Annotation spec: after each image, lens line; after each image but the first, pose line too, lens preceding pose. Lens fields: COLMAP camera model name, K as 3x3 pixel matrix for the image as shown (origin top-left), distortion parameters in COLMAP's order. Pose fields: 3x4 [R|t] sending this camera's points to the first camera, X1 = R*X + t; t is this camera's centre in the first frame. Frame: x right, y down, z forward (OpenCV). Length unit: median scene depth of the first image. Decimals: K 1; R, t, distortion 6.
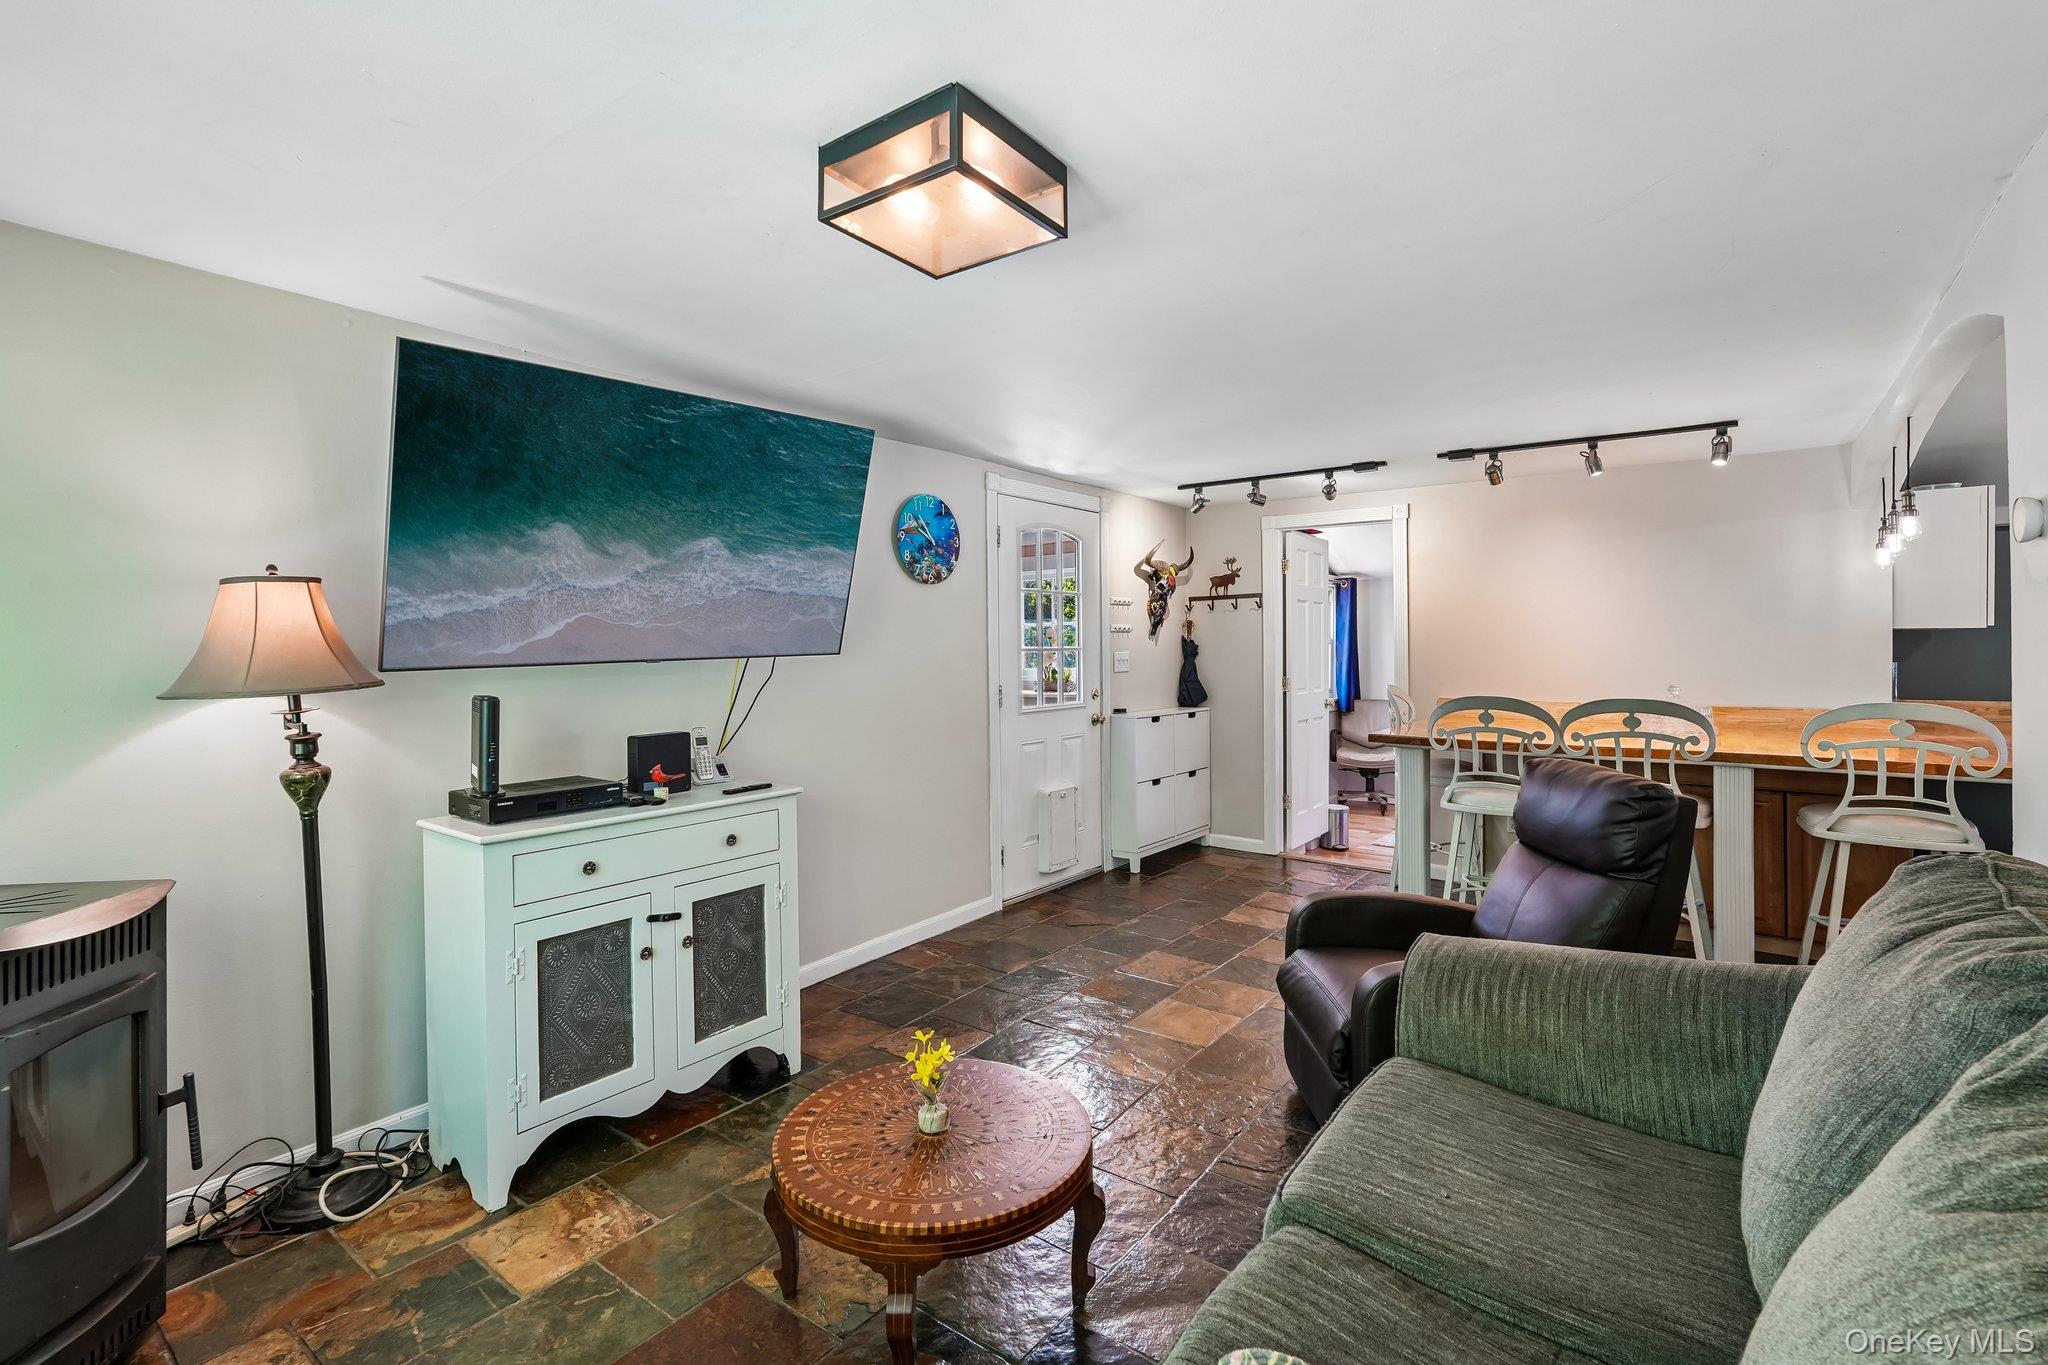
lens RADIAL K [[931.0, 0, 1028.3], [0, 931.0, 675.8], [0, 0, 1]] dist [-0.014265, 0.007288]
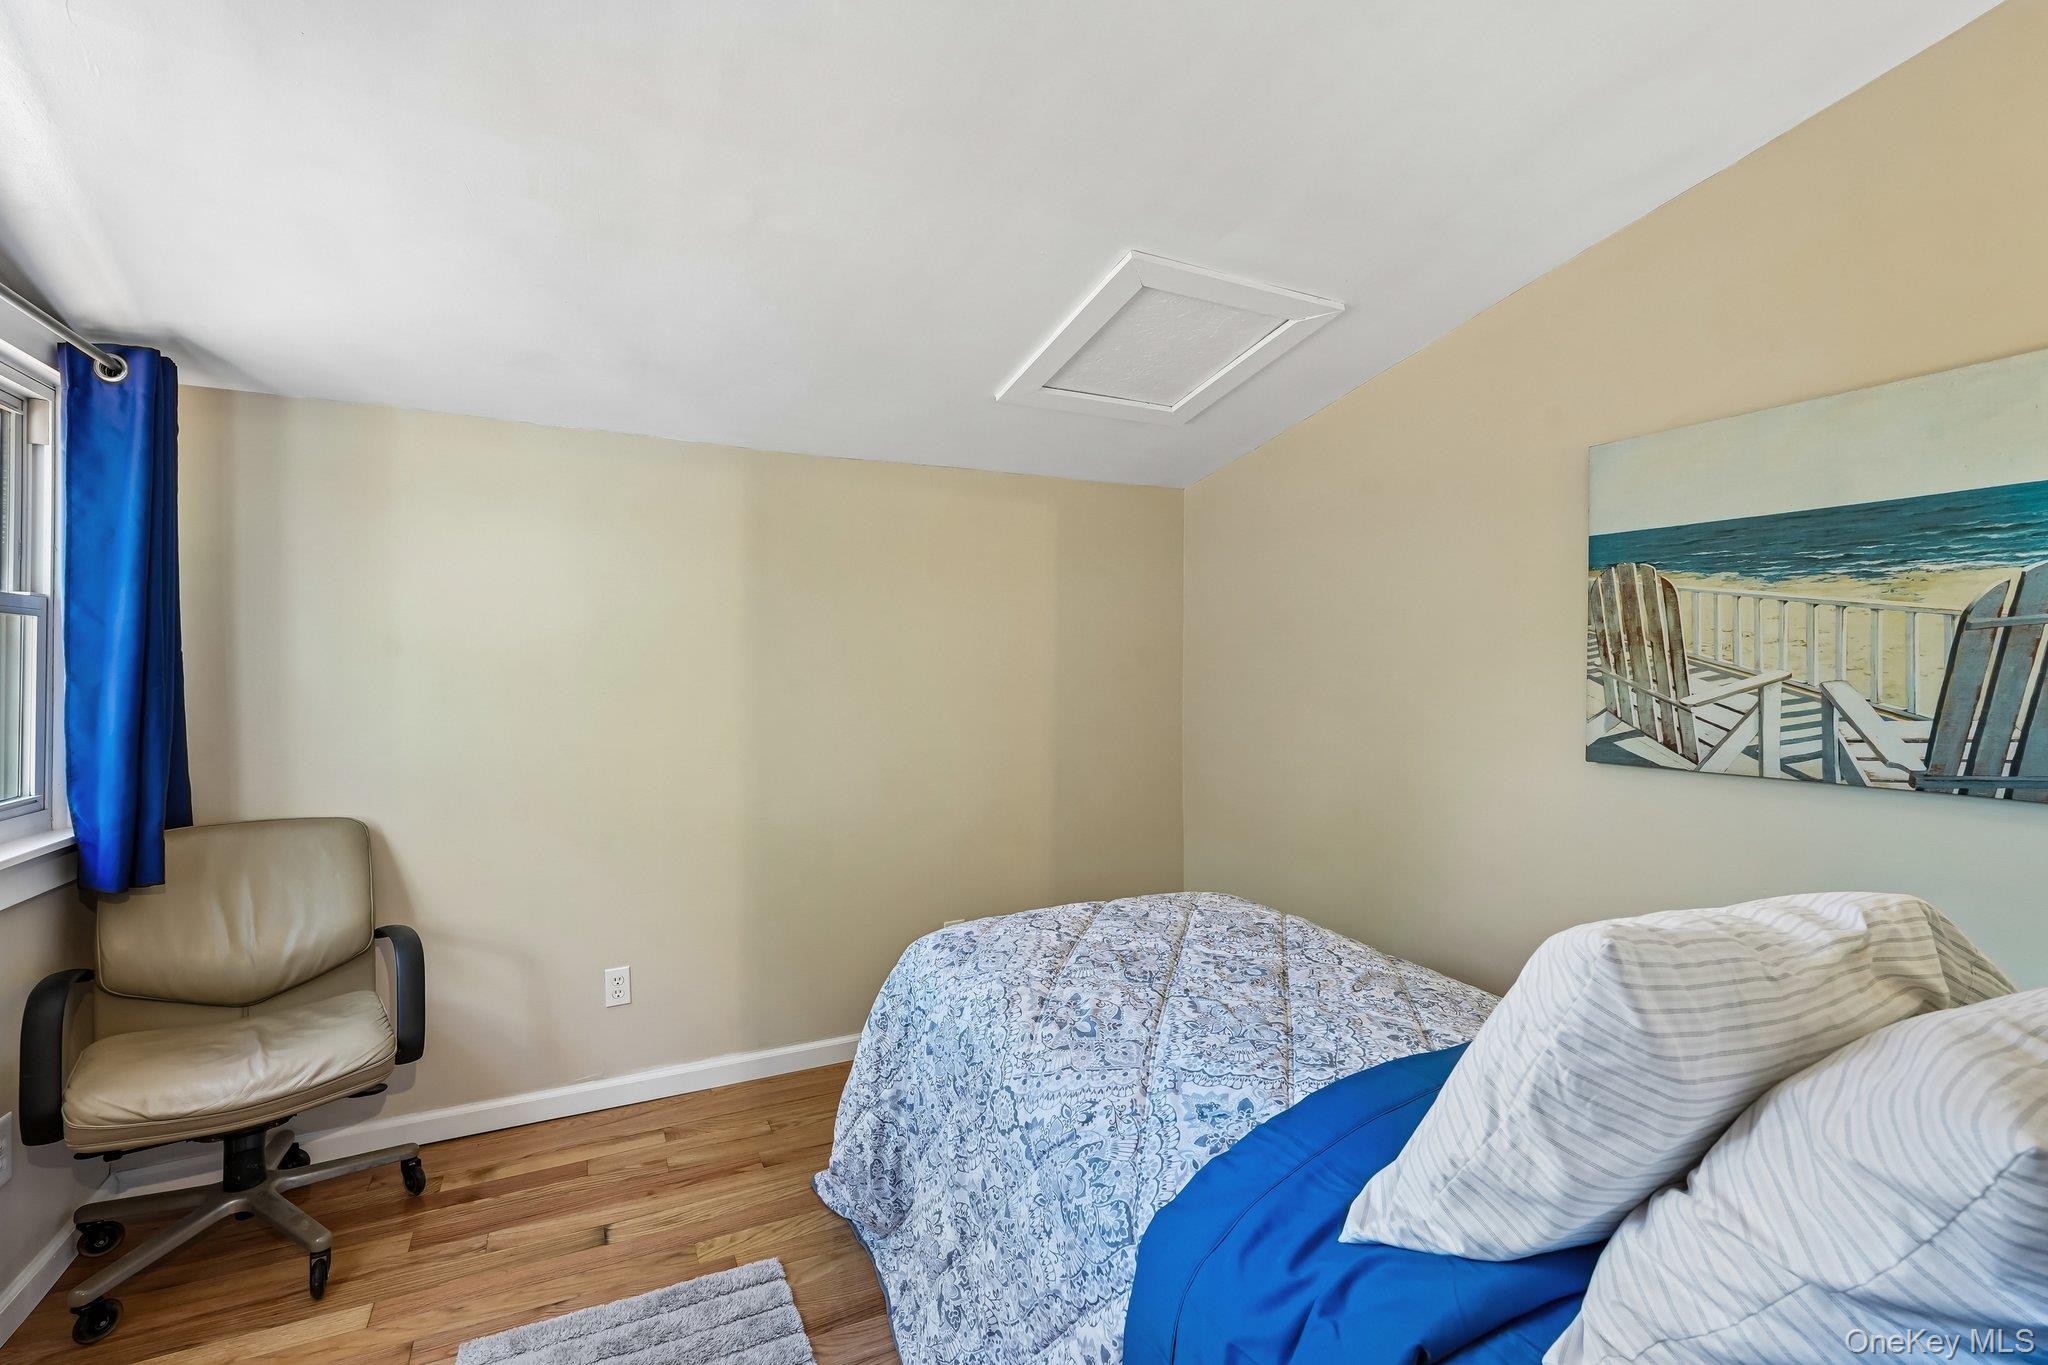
lens RADIAL K [[931.0, 0, 1017.5], [0, 931.0, 676.8], [0, 0, 1]] dist [-0.014265, 0.007288]
pose [[0.458187, 0.009741, 0.888802, 0.392426], [0.017454, 0.999649, -0.019954, -0.015763], [-0.888684, 0.024656, 0.457856, 1.140774]]
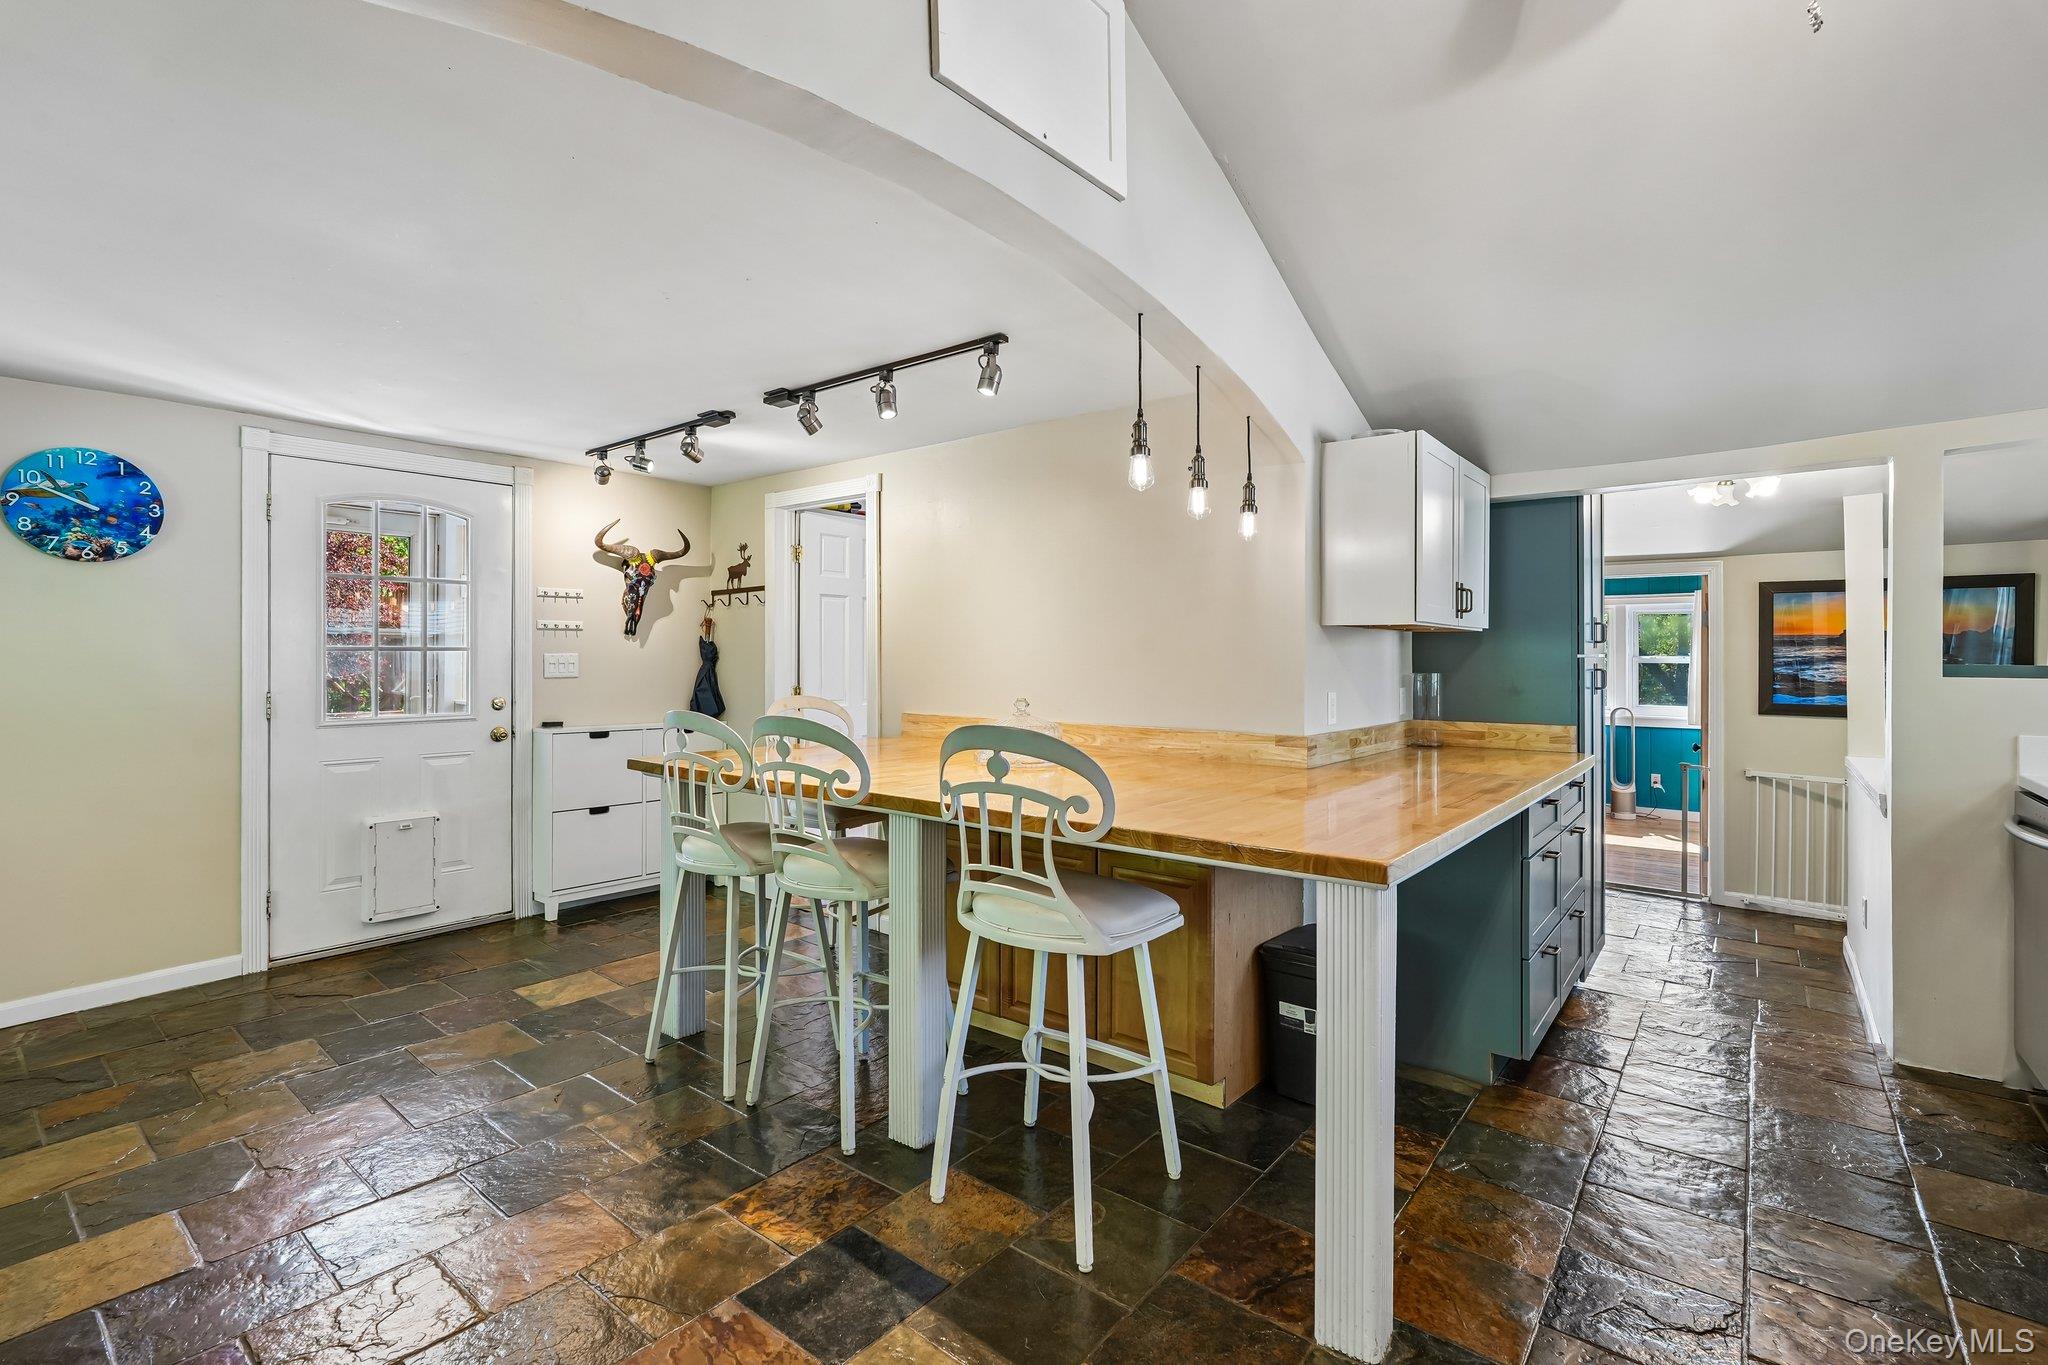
lens RADIAL K [[931.0, 0, 1013.3], [0, 931.0, 677.1], [0, 0, 1]] dist [-0.014265, 0.007288]
pose [[0.999470, 0.007639, -0.031647, 0.590447], [-0.007994, 0.999906, -0.011101, 0.001517], [0.031559, 0.011348, 0.999437, 0.202032]]
